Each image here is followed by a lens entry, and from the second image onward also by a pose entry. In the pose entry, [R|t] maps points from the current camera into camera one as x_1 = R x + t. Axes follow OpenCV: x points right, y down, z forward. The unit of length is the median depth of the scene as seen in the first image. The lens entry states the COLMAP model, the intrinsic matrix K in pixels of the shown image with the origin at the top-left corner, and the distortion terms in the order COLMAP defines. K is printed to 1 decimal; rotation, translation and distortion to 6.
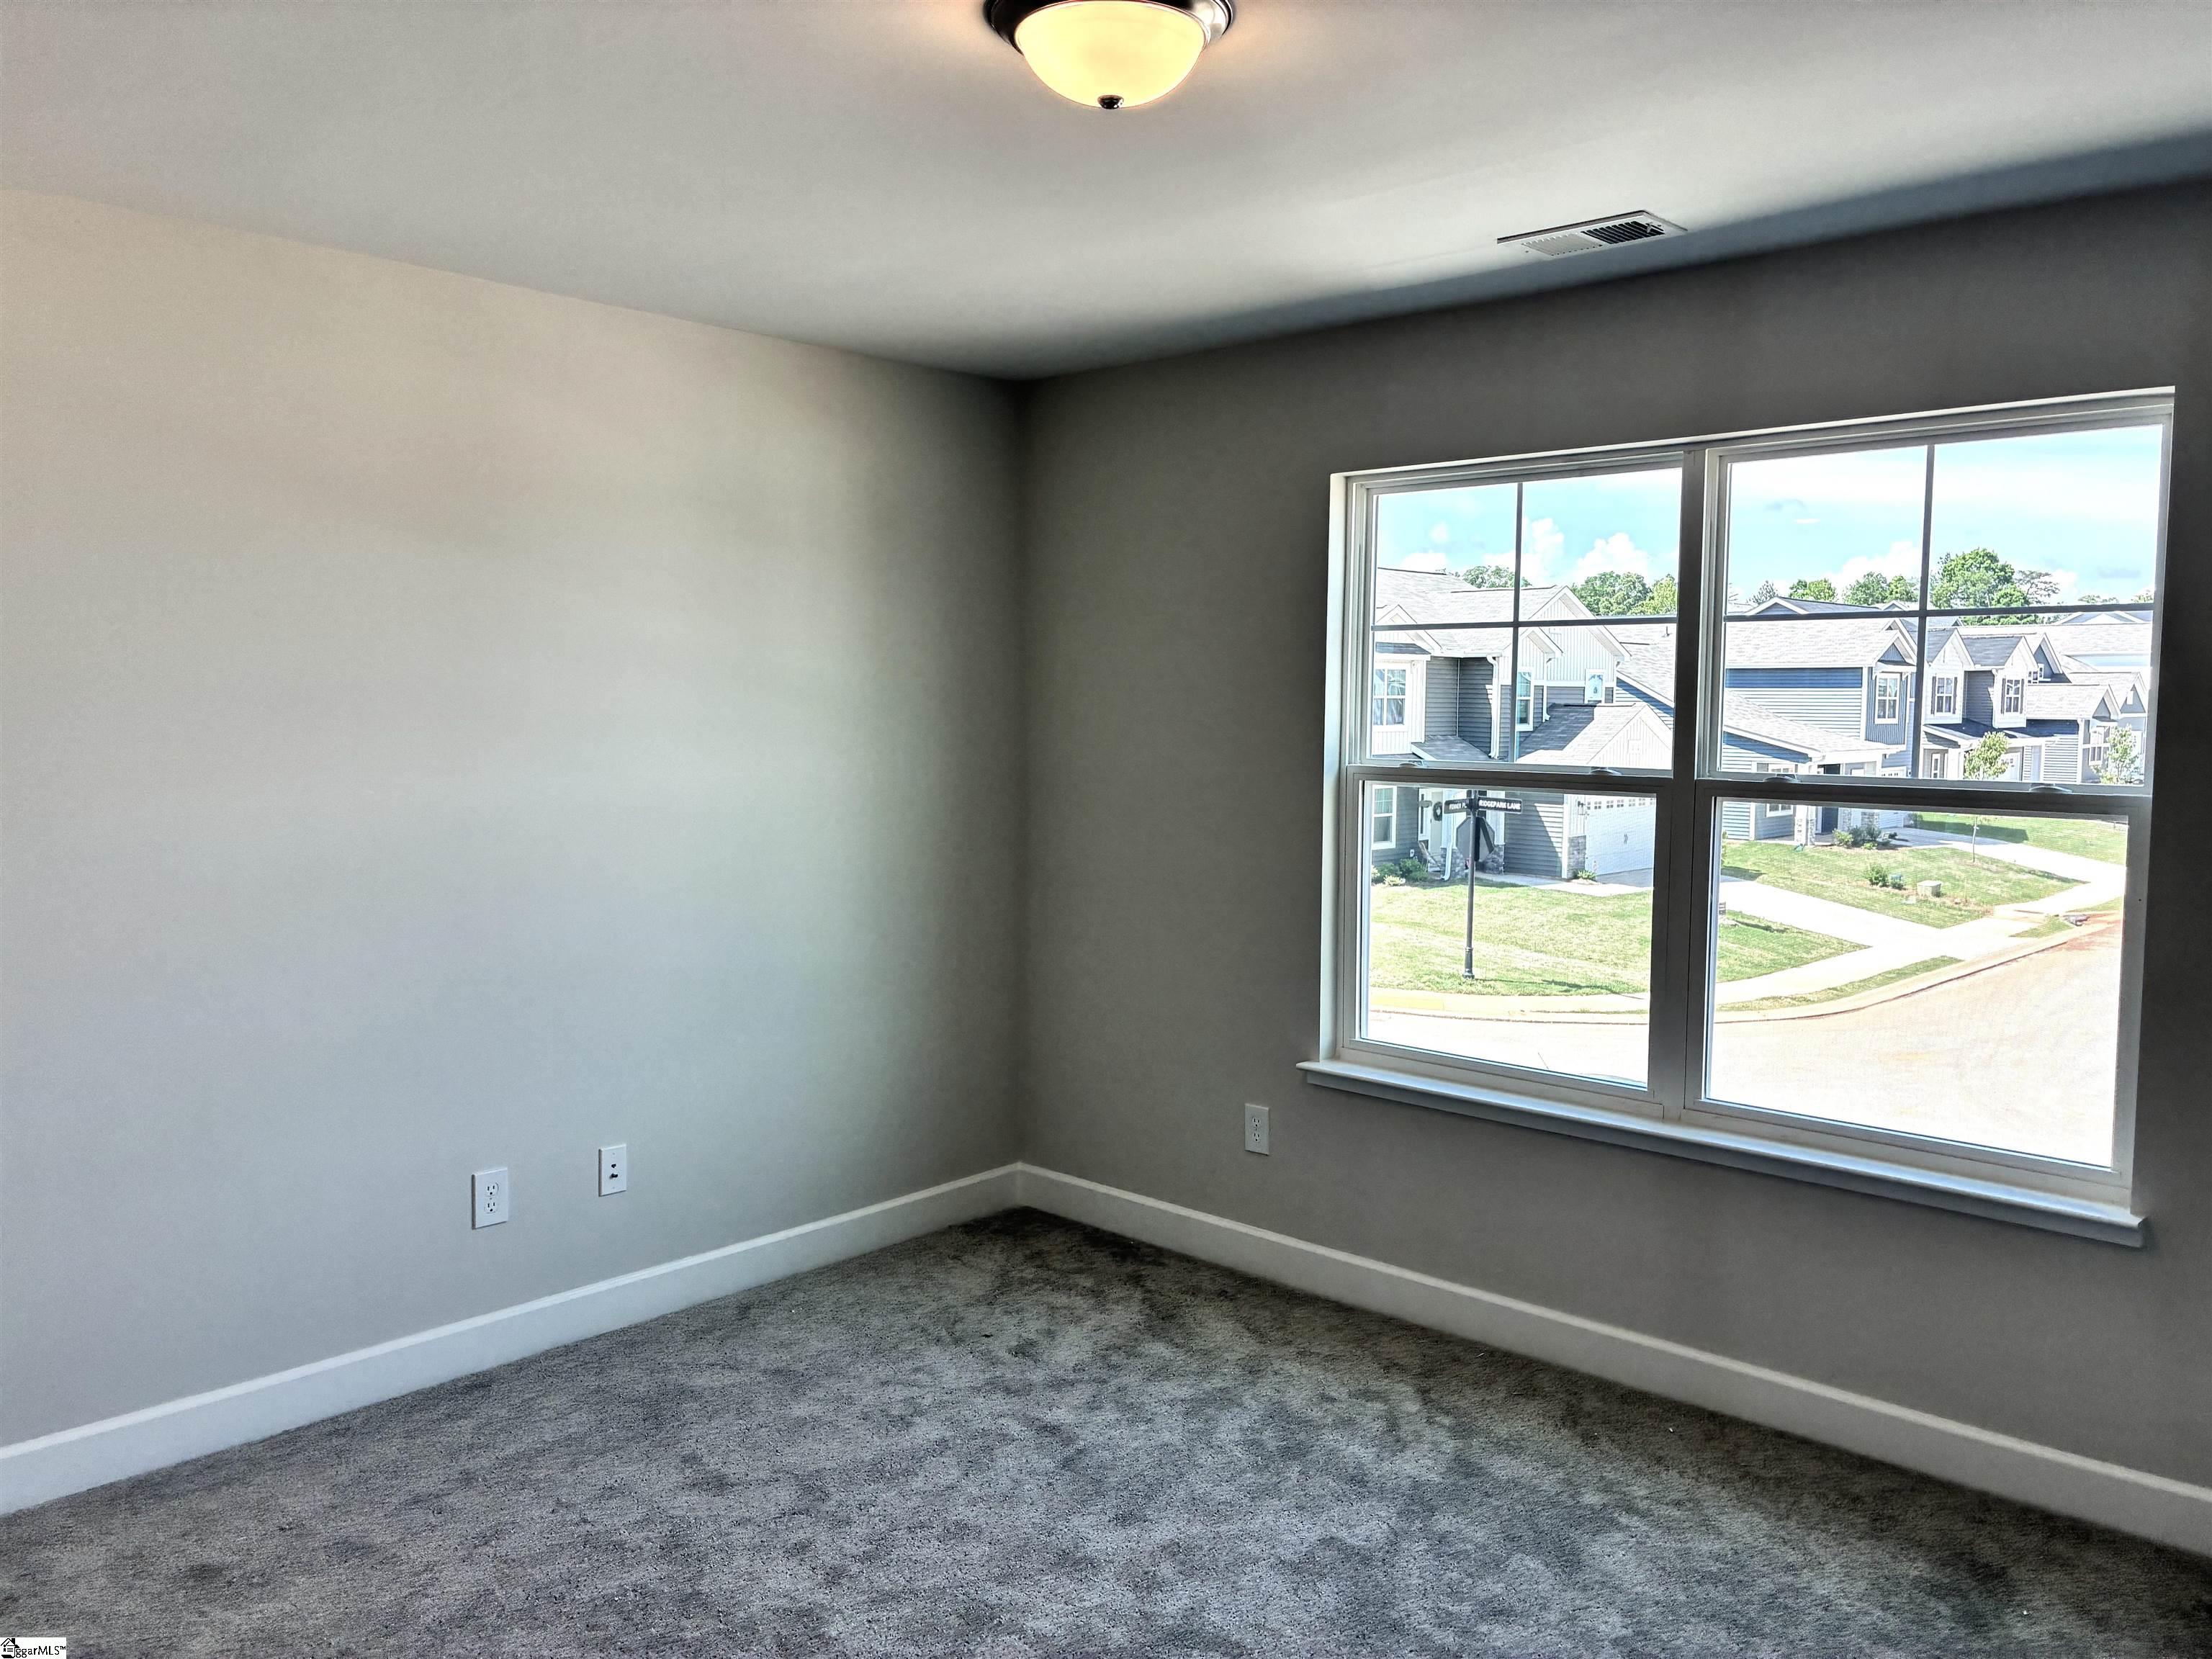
lens RADIAL K [[1681.3, 0, 1127.3], [0, 1681.3, 822.6], [0, 0, 1]] dist [0.008294, -0.005005]
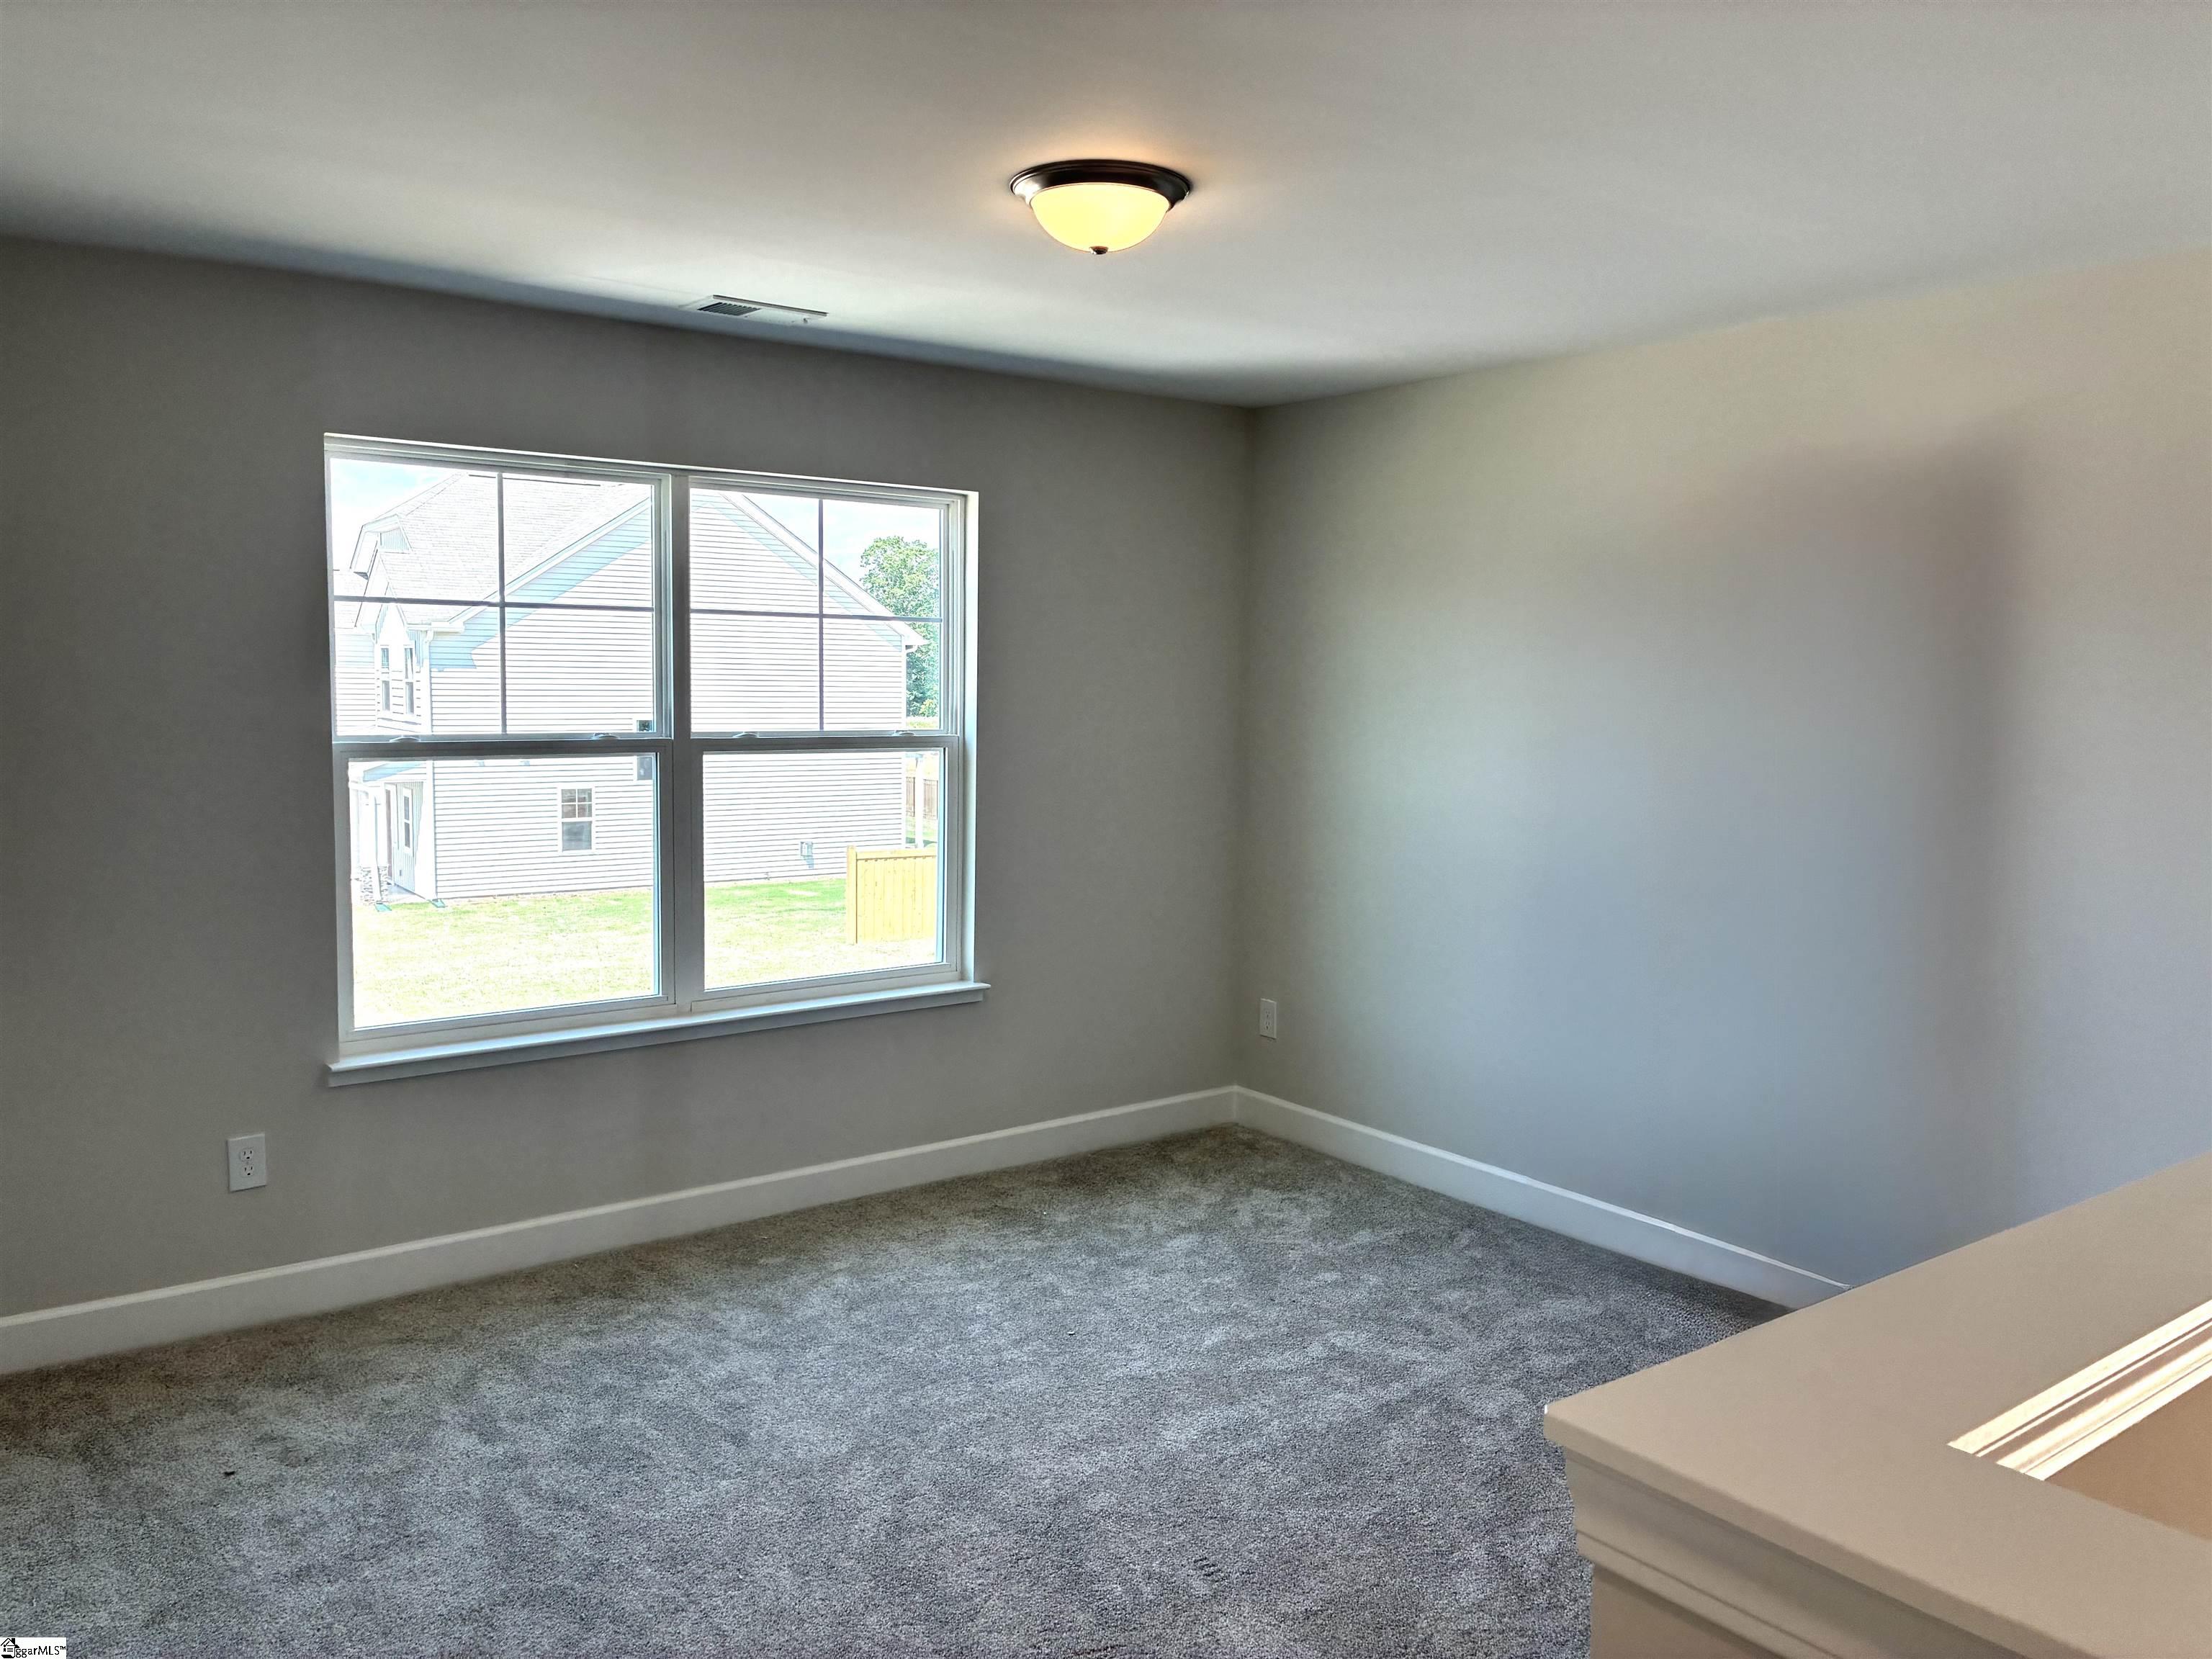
lens RADIAL K [[1681.3, 0, 1127.3], [0, 1681.3, 822.6], [0, 0, 1]] dist [0.008294, -0.005005]
pose [[0.162853, -0.093373, 0.982222, -0.867765], [0.060682, 0.994575, 0.084486, -0.051446], [-0.984782, 0.045844, 0.167636, 0.483076]]
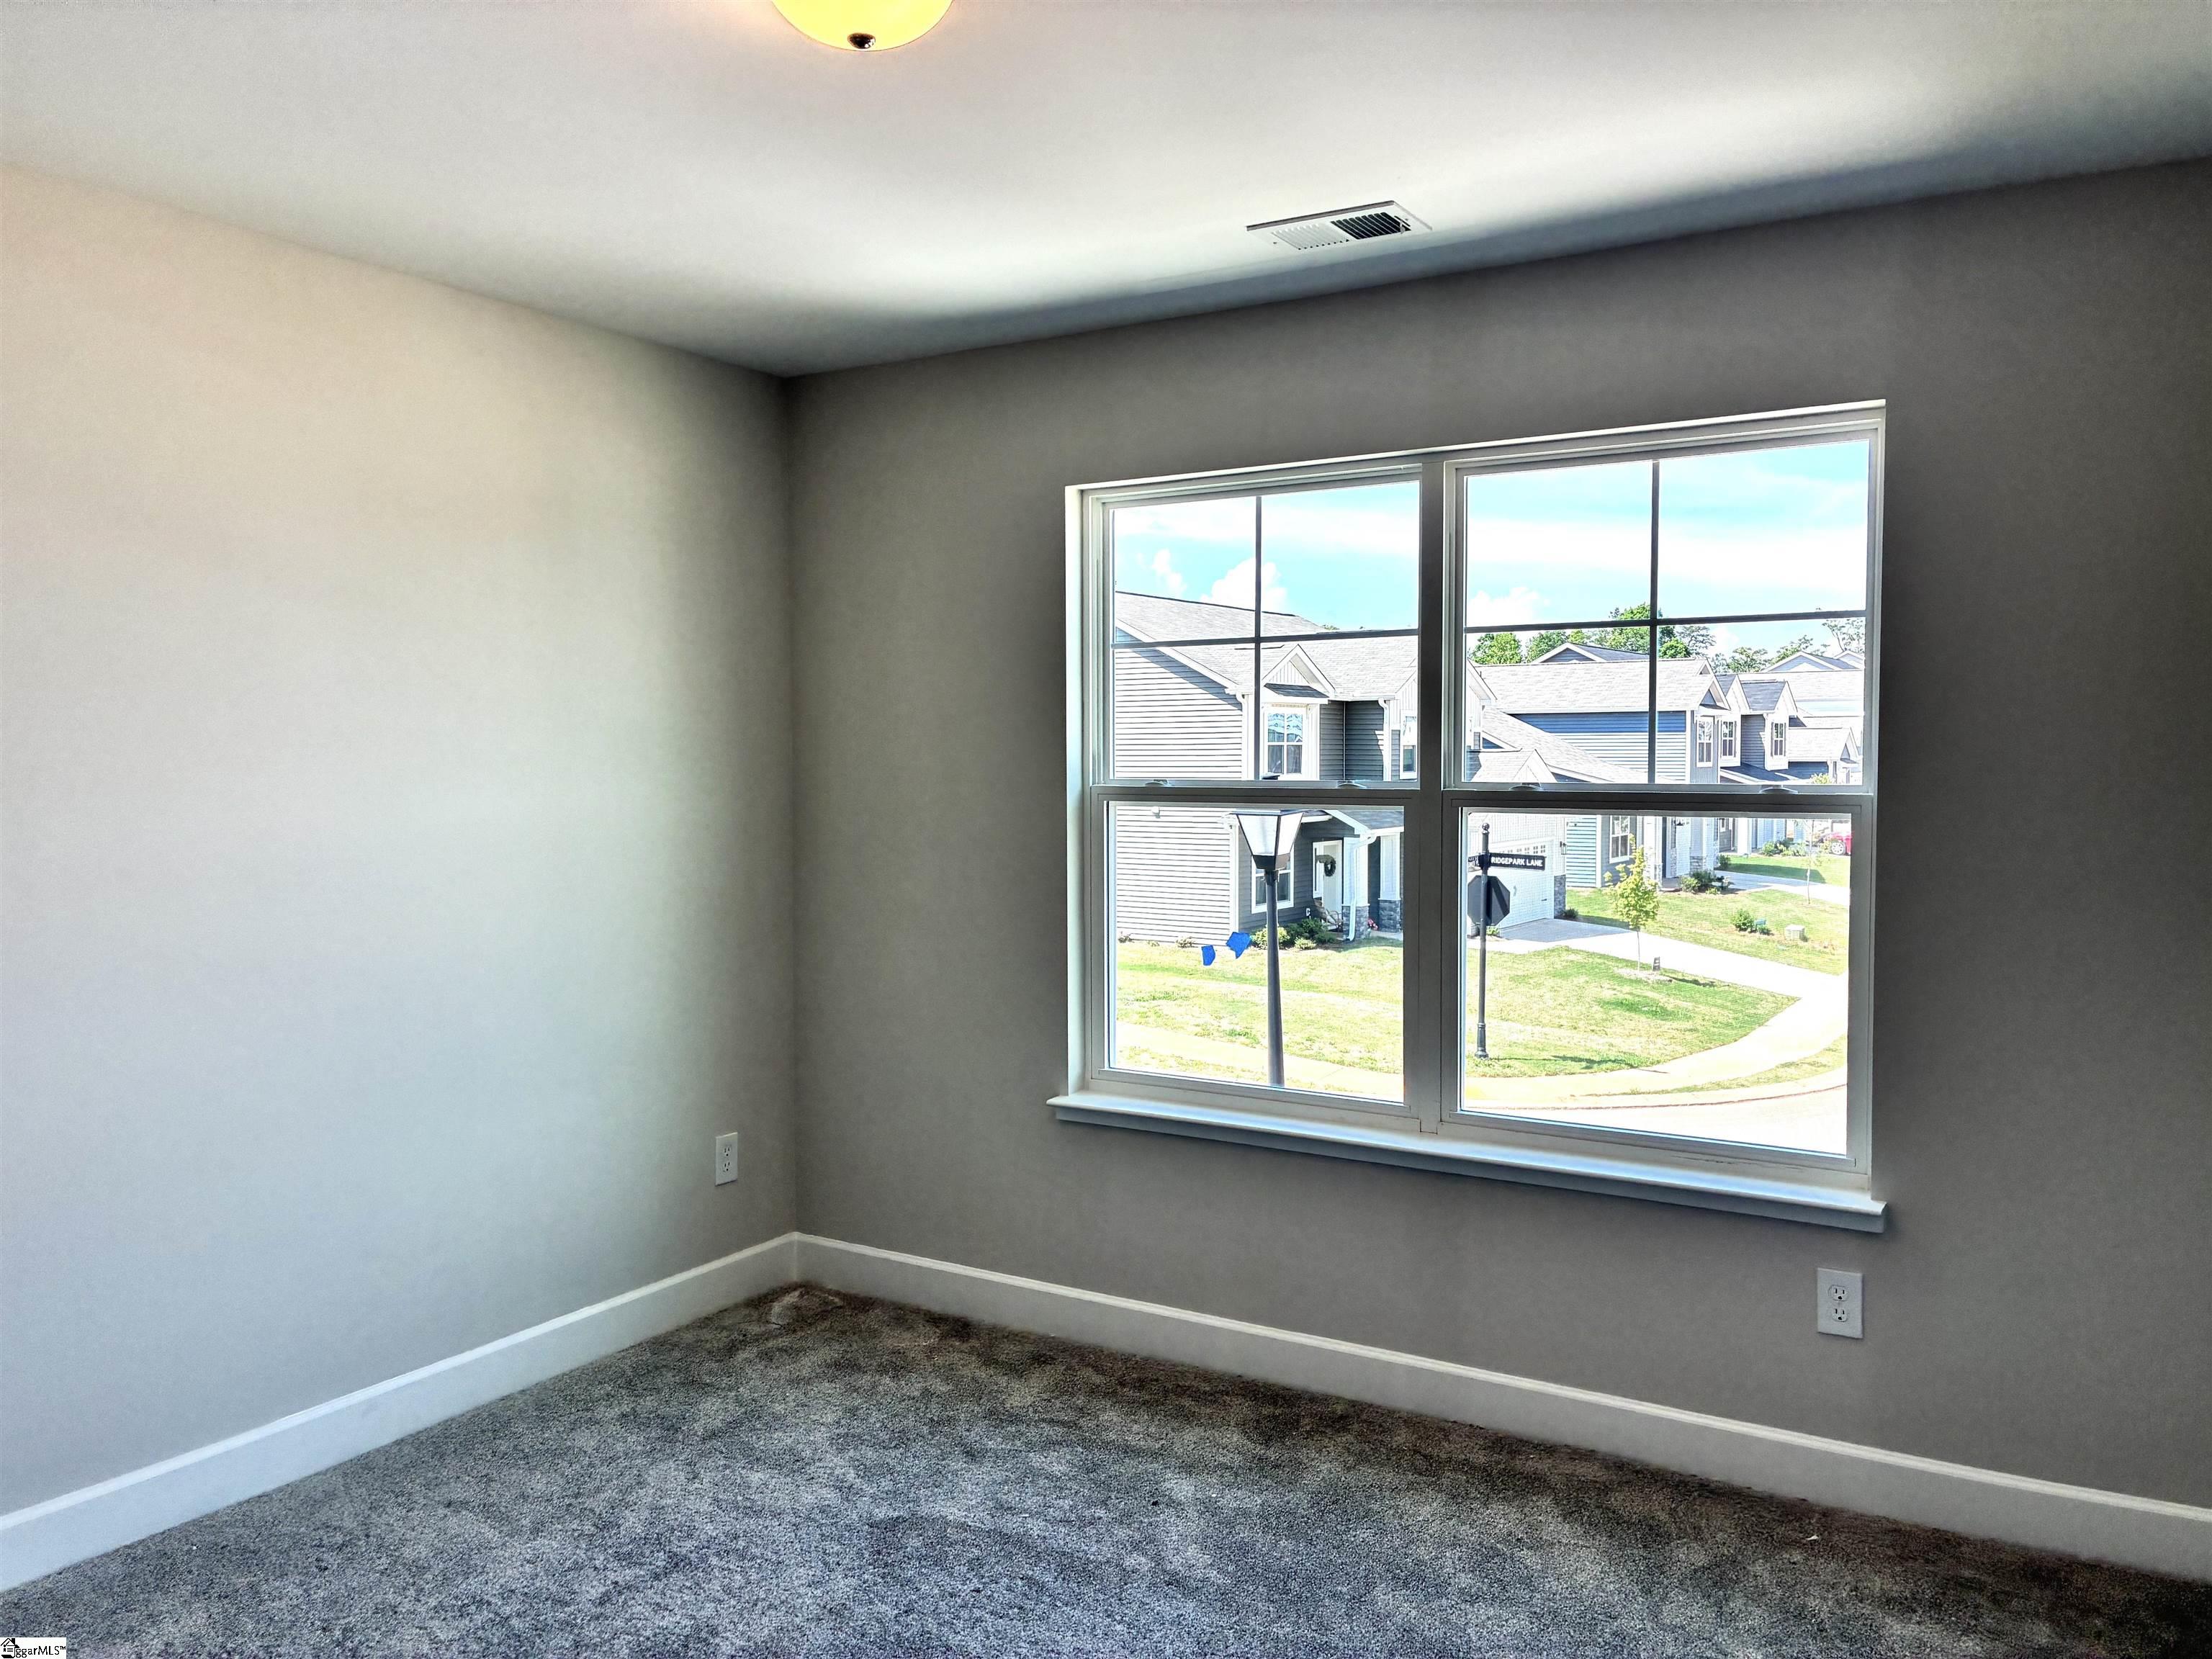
lens RADIAL K [[1708.2, 0, 1122.9], [0, 1708.2, 818.6], [0, 0, 1]] dist [0.055597, -0.002278]
pose [[0.982592, -0.031636, 0.183065, -0.036286], [0.034644, 0.999312, -0.013256, -0.002684], [-0.182519, 0.019367, 0.983011, 0.033106]]
